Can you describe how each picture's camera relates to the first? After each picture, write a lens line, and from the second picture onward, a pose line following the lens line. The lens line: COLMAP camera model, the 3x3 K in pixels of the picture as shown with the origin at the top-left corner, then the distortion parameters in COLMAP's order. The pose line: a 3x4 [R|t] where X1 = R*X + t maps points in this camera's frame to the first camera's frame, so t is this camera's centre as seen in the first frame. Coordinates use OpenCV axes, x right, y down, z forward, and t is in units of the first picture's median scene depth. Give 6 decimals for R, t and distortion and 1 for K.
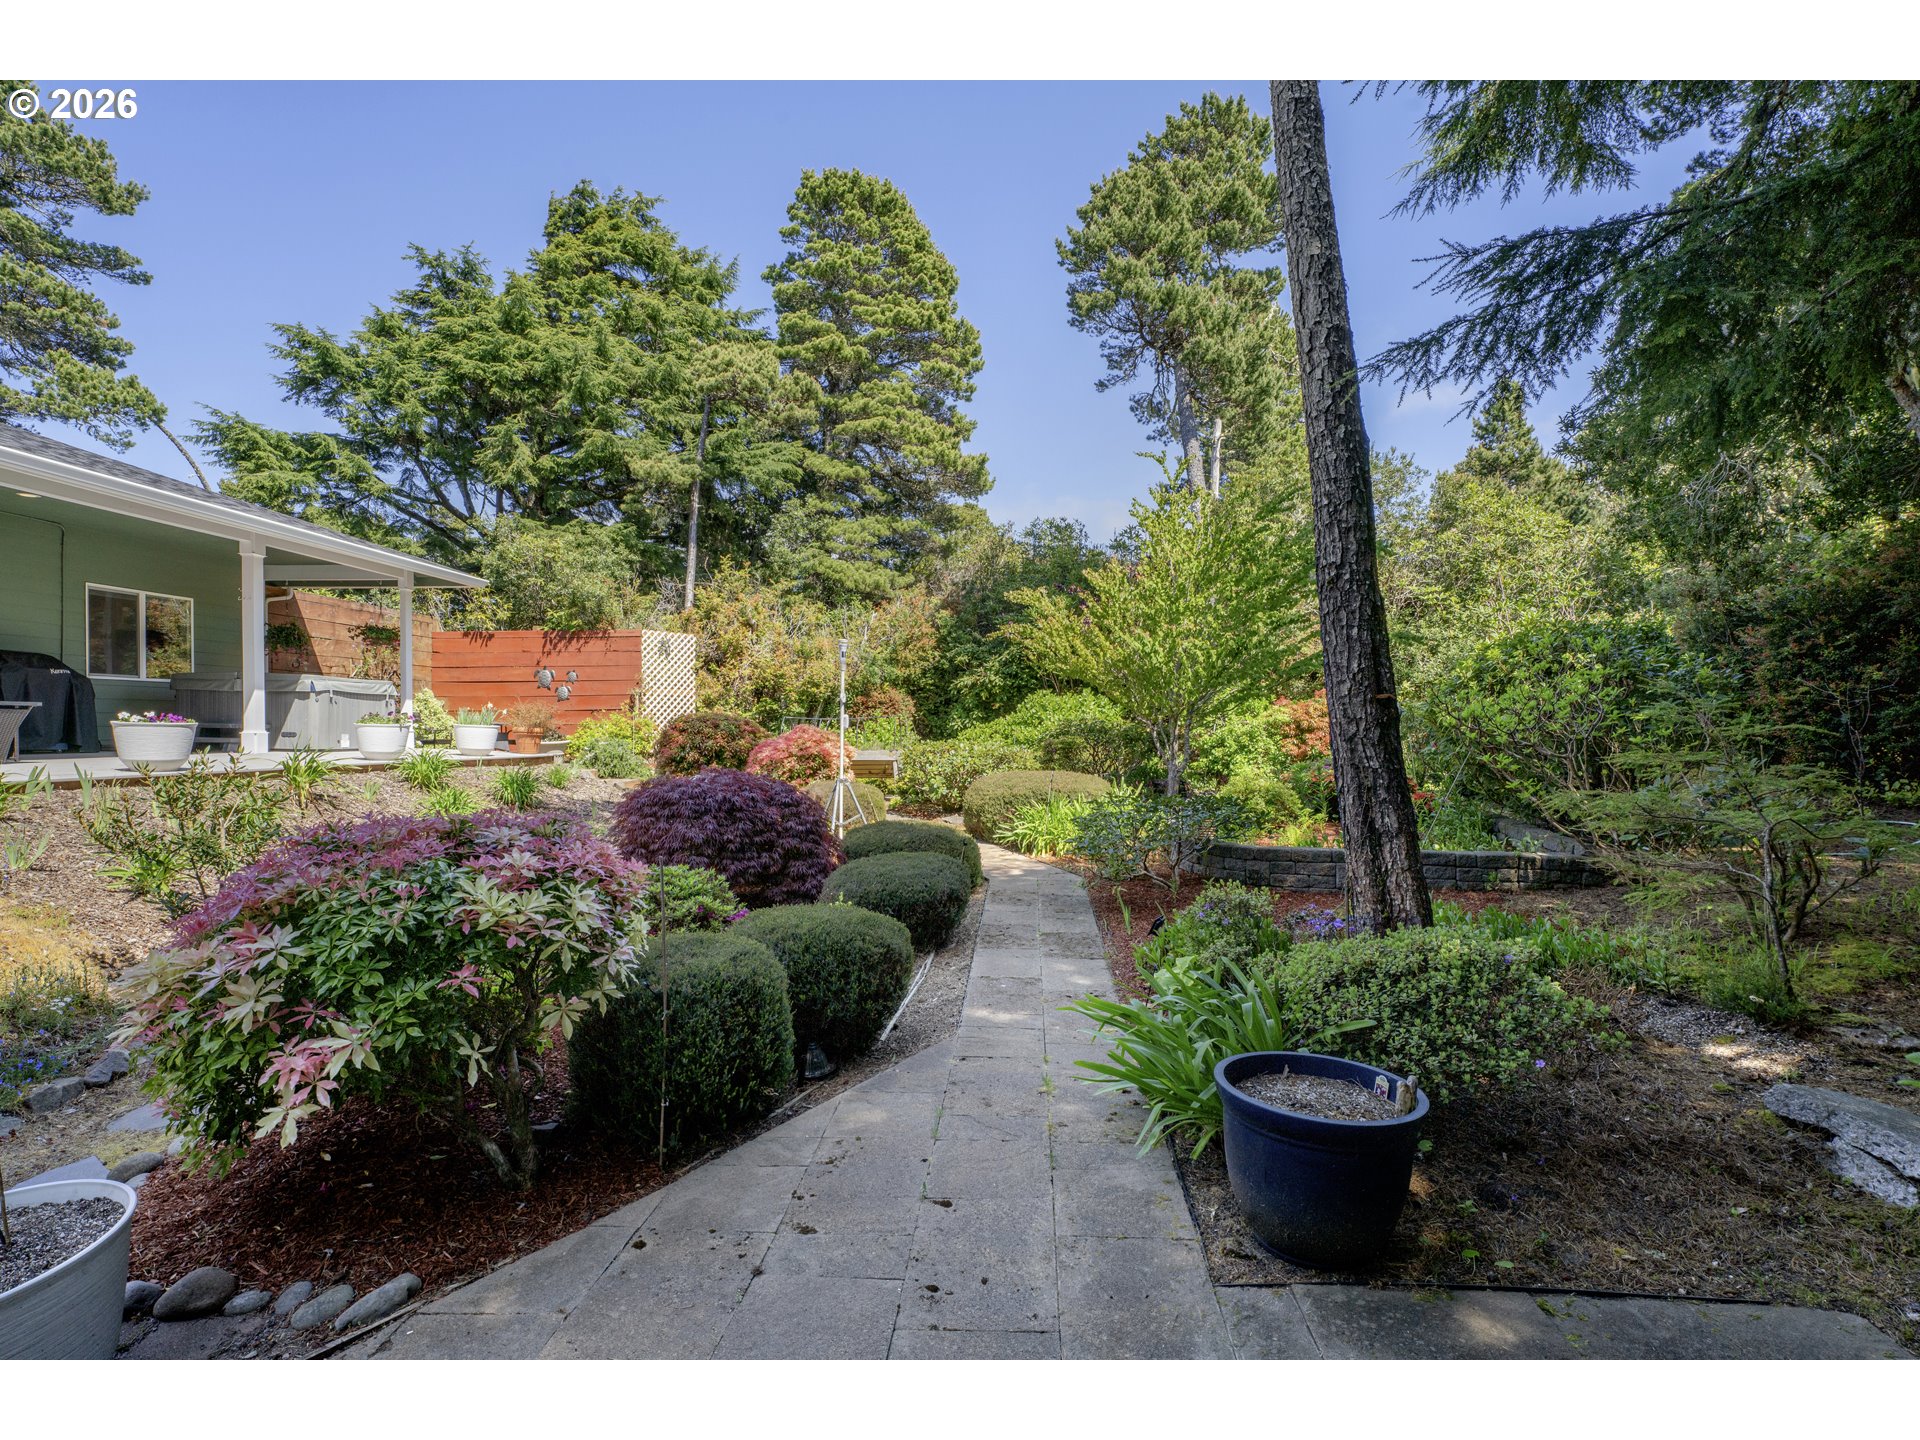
lens RADIAL K [[911.5, 0, 977.3], [0, 911.5, 728.2], [0, 0, 1]] dist [-0.001656, 0.000039]
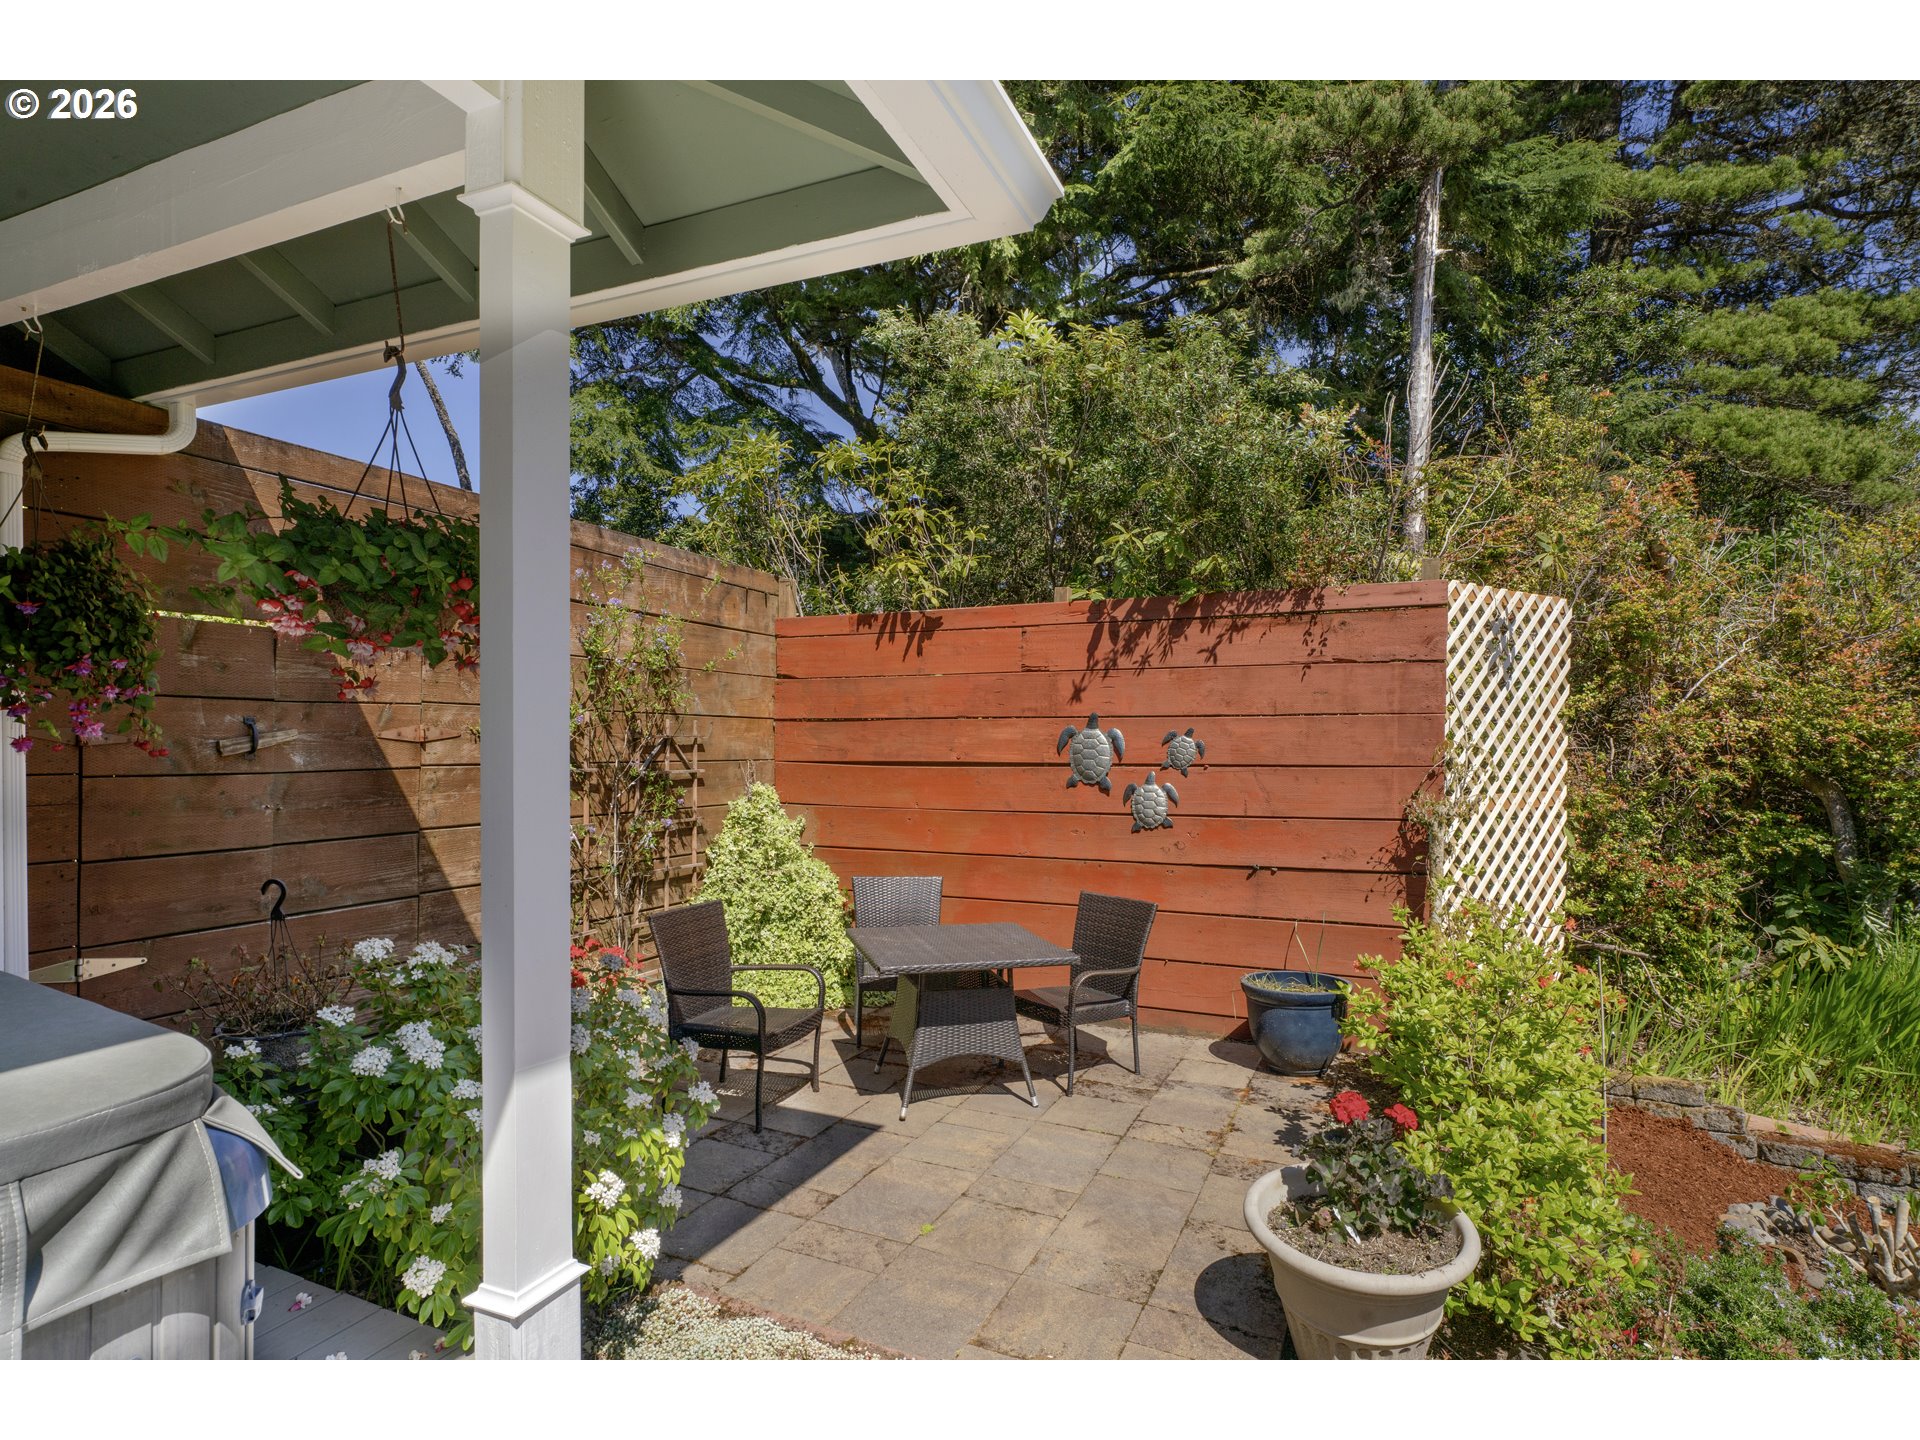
lens RADIAL K [[965.0, 0, 1006.5], [0, 965.0, 774.2], [0, 0, 1]] dist [-0.003389, -0.000881]
pose [[0.948422, 0.013251, -0.316734, -0.311732], [-0.004149, 0.999559, 0.029394, -0.045147], [0.316984, -0.026564, 0.948059, 0.531913]]
